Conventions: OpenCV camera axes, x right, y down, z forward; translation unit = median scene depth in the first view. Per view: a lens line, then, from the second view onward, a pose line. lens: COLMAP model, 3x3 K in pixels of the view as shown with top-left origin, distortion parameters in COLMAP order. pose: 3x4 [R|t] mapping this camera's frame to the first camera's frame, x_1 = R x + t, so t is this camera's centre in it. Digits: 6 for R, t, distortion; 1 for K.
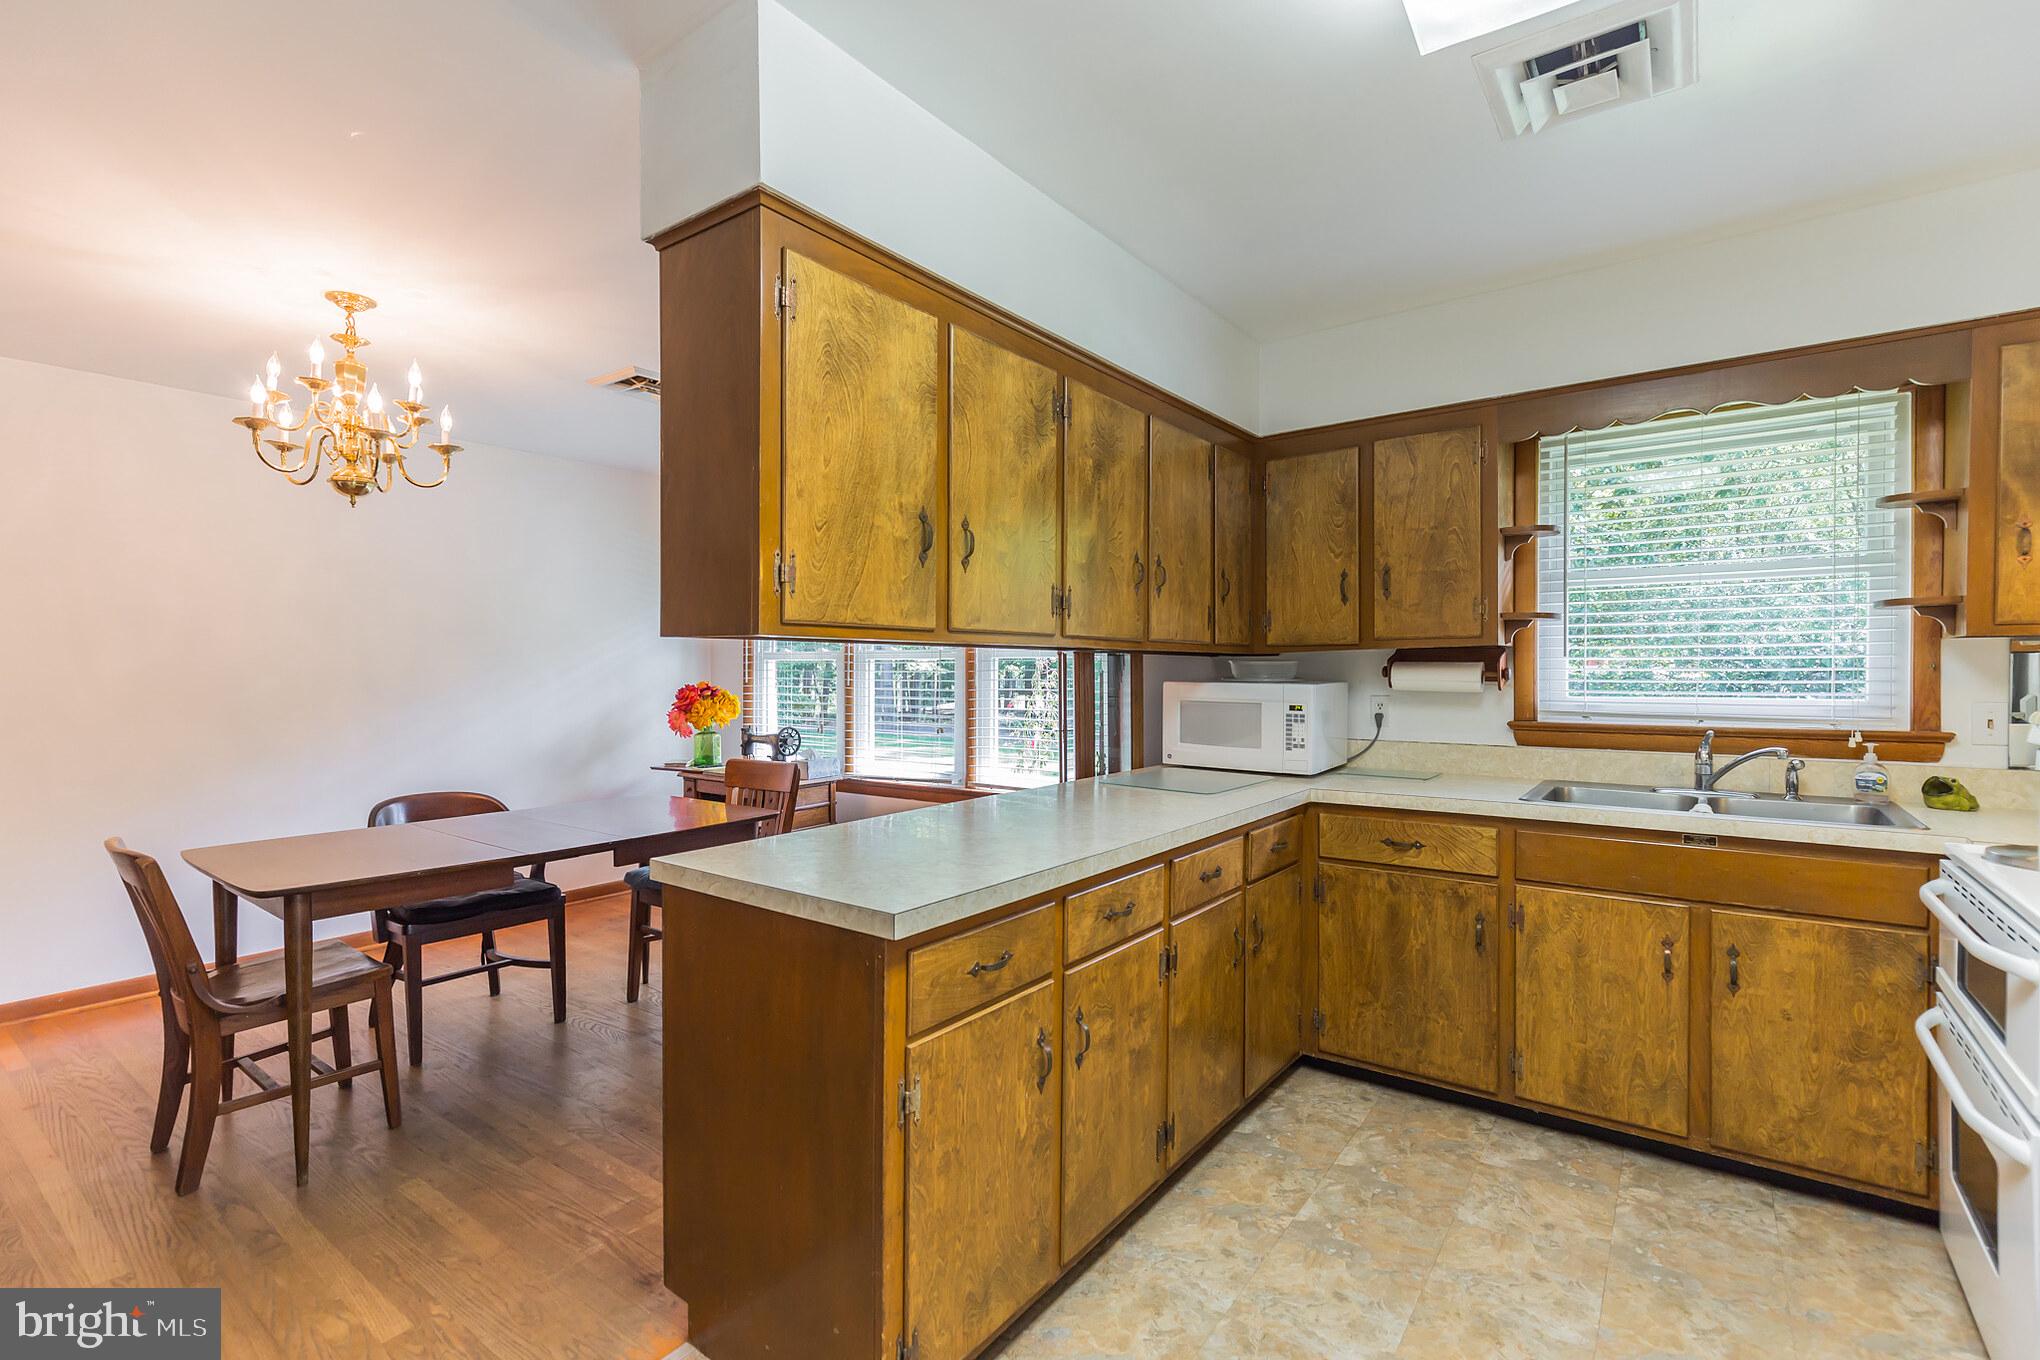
lens RADIAL K [[929.8, 0, 1028.9], [0, 929.8, 681.7], [0, 0, 1]] dist [0.013609, -0.001932]
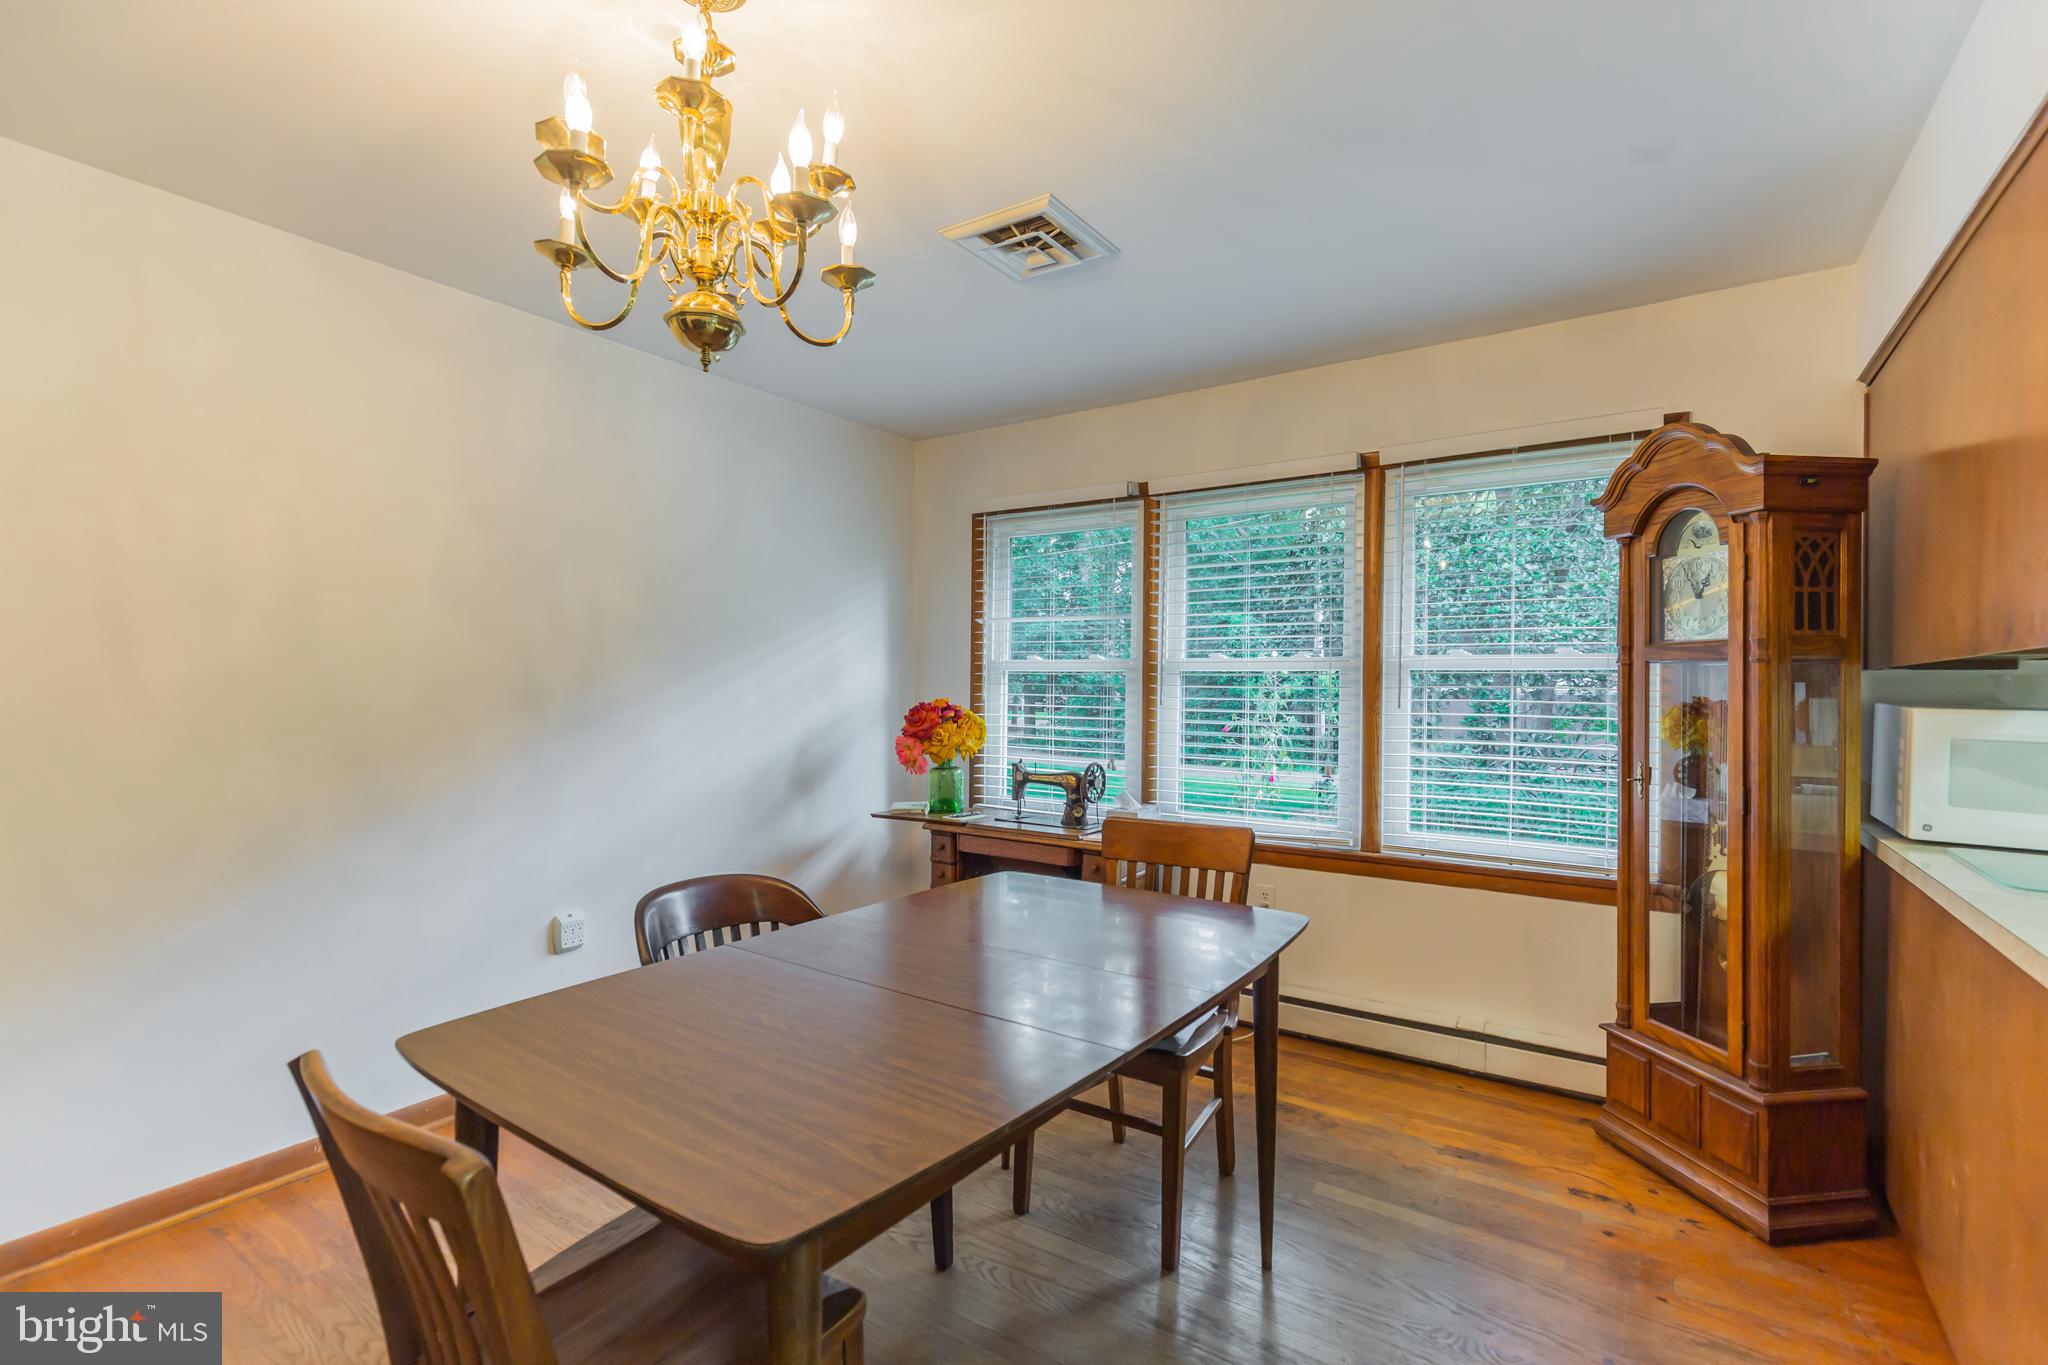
lens RADIAL K [[927.6, 0, 1020.4], [0, 927.6, 684.1], [0, 0, 1]] dist [-0.000755, -0.000086]
pose [[0.999629, 0.006883, 0.026366, -0.588259], [-0.006528, 0.999887, -0.013522, -0.003769], [-0.026457, 0.013345, 0.999561, 0.500739]]
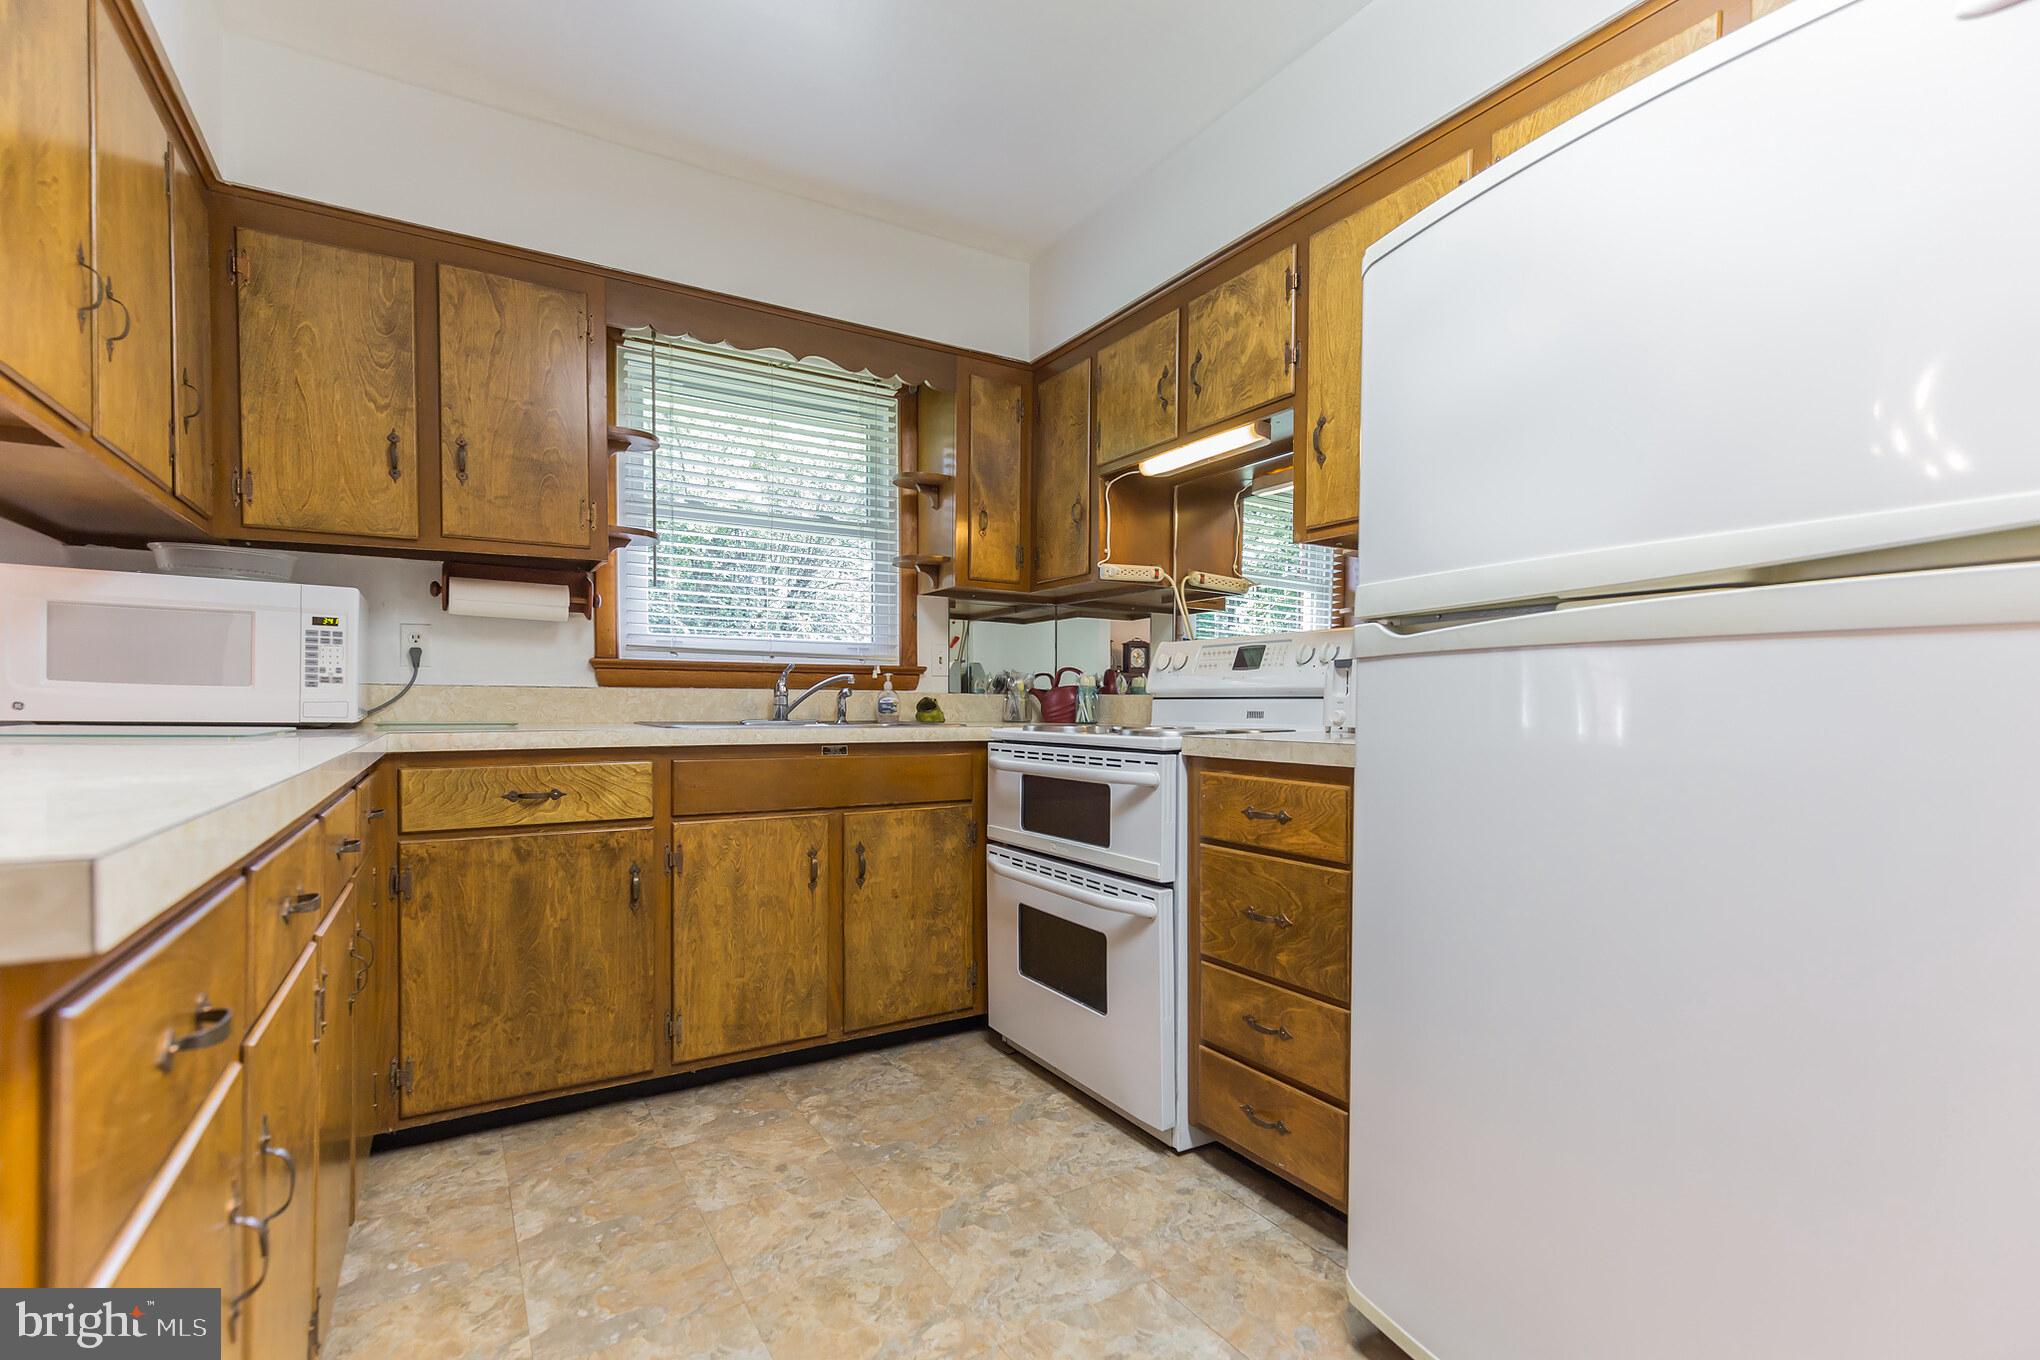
lens RADIAL K [[929.8, 0, 1016.0], [0, 929.8, 721.0], [0, 0, 1]] dist [0.013609, -0.001932]
pose [[0.383087, -0.006967, 0.923686, -0.156231], [0.006235, 0.999968, 0.004956, 0.113862], [-0.923691, 0.003861, 0.383119, 0.350236]]
